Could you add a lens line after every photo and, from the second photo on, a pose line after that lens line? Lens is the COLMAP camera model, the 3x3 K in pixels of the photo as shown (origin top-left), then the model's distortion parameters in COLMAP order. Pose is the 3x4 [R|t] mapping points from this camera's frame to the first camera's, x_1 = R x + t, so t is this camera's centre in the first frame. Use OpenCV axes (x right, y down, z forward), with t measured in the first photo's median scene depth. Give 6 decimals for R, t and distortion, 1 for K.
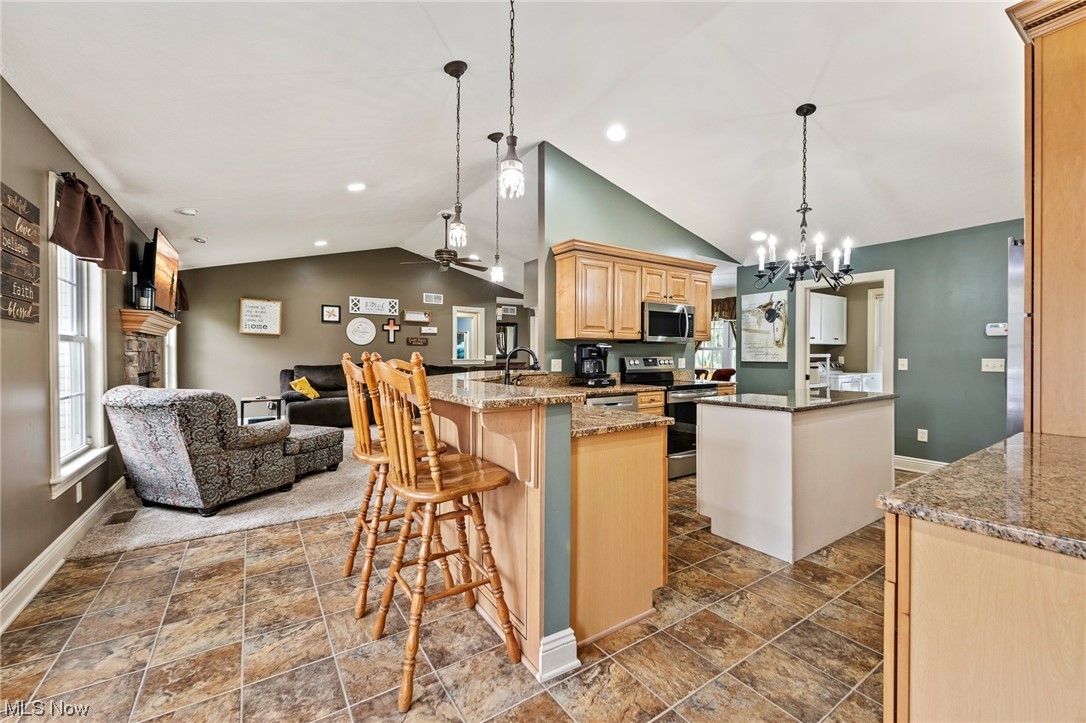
lens RADIAL K [[437.7, 0, 546.3], [0, 437.7, 353.3], [0, 0, 1]] dist [0.000627, -0.000465]
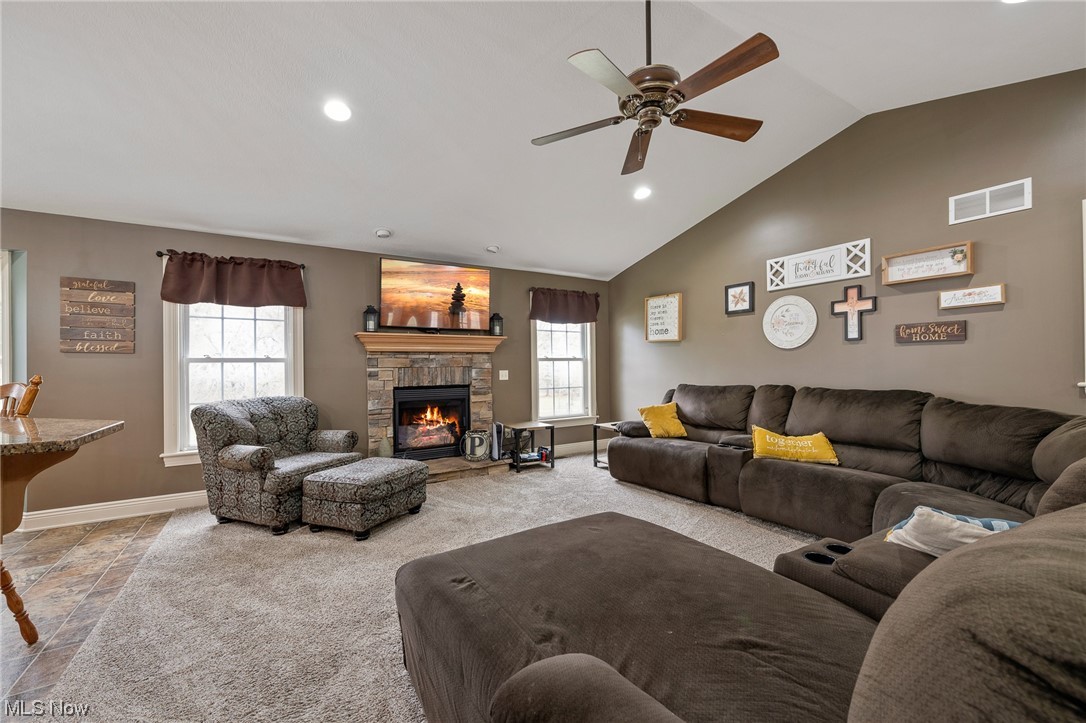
lens RADIAL K [[437.7, 0, 542.4], [0, 437.7, 363.4], [0, 0, 1]] dist [0.000627, -0.000465]
pose [[-0.046128, -0.008850, -0.998896, 0.250692], [0.007603, 0.999929, -0.009210, 0.001055], [0.998907, -0.008020, -0.046057, 1.767716]]
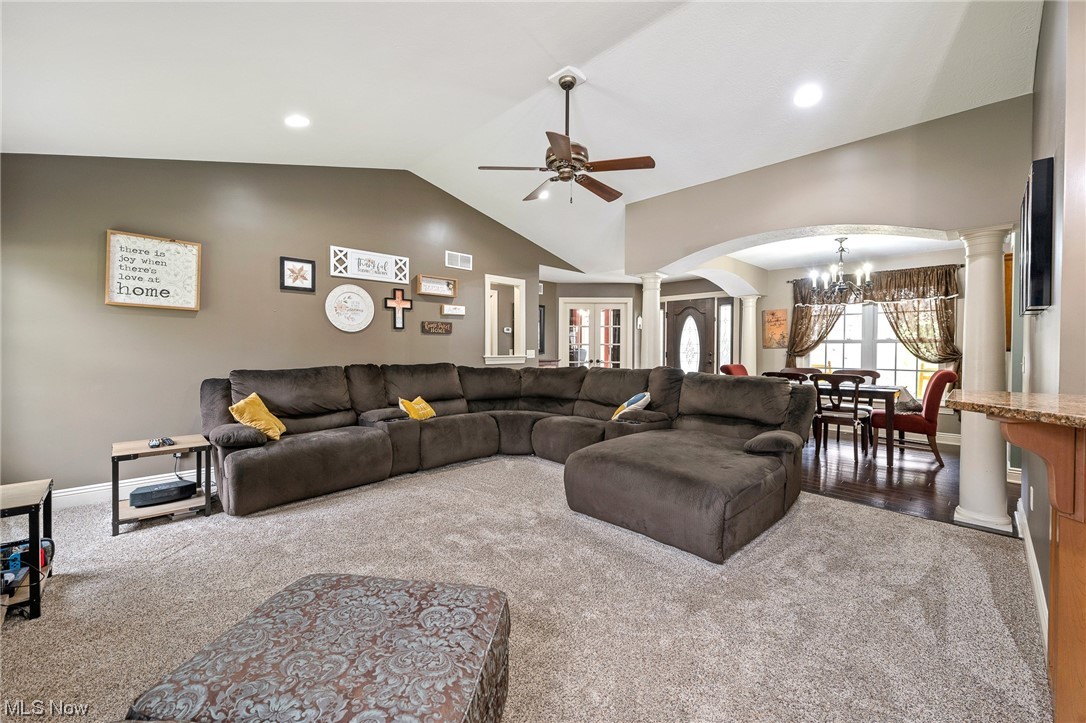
lens RADIAL K [[437.7, 0, 544.4], [0, 437.7, 350.0], [0, 0, 1]] dist [0.000627, -0.000465]
pose [[0.982652, 0.000386, 0.185460, -0.670790], [-0.001708, 0.999974, 0.006972, -0.000302], [-0.185452, -0.007168, 0.982627, 0.931760]]
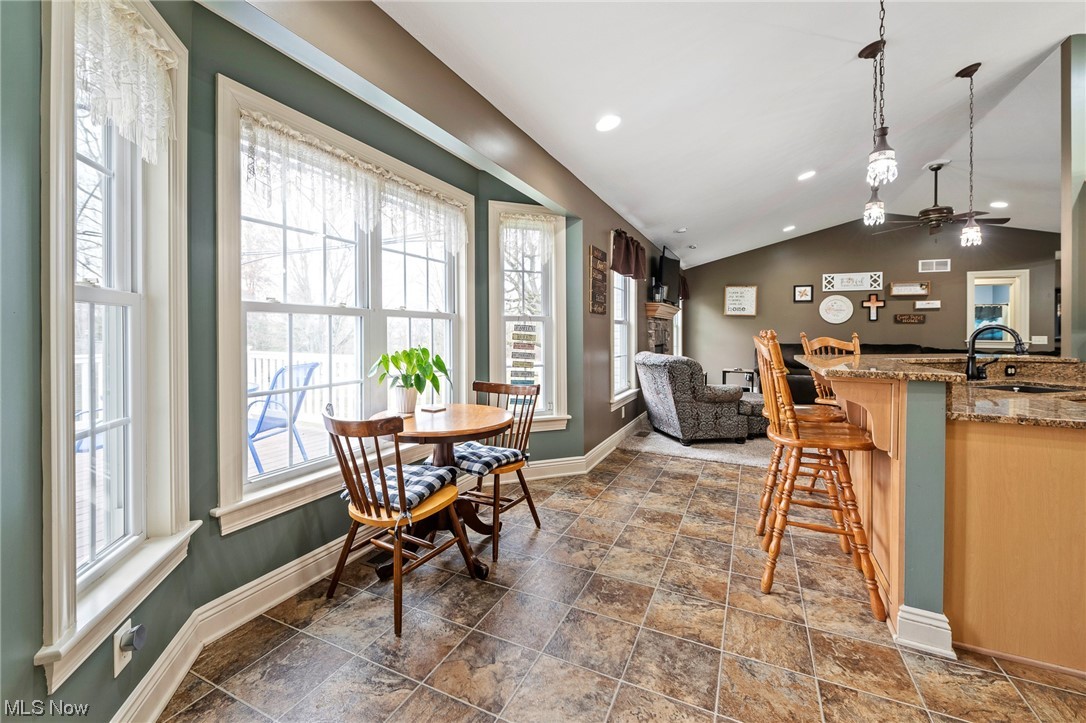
lens RADIAL K [[437.7, 0, 546.4], [0, 437.7, 330.3], [0, 0, 1]] dist [0.000627, -0.000465]
pose [[0.518424, 0.001045, -0.855123, 0.169186], [-0.005242, 0.999984, -0.001955, 0.001604], [0.855108, 0.005496, 0.518421, -0.102143]]
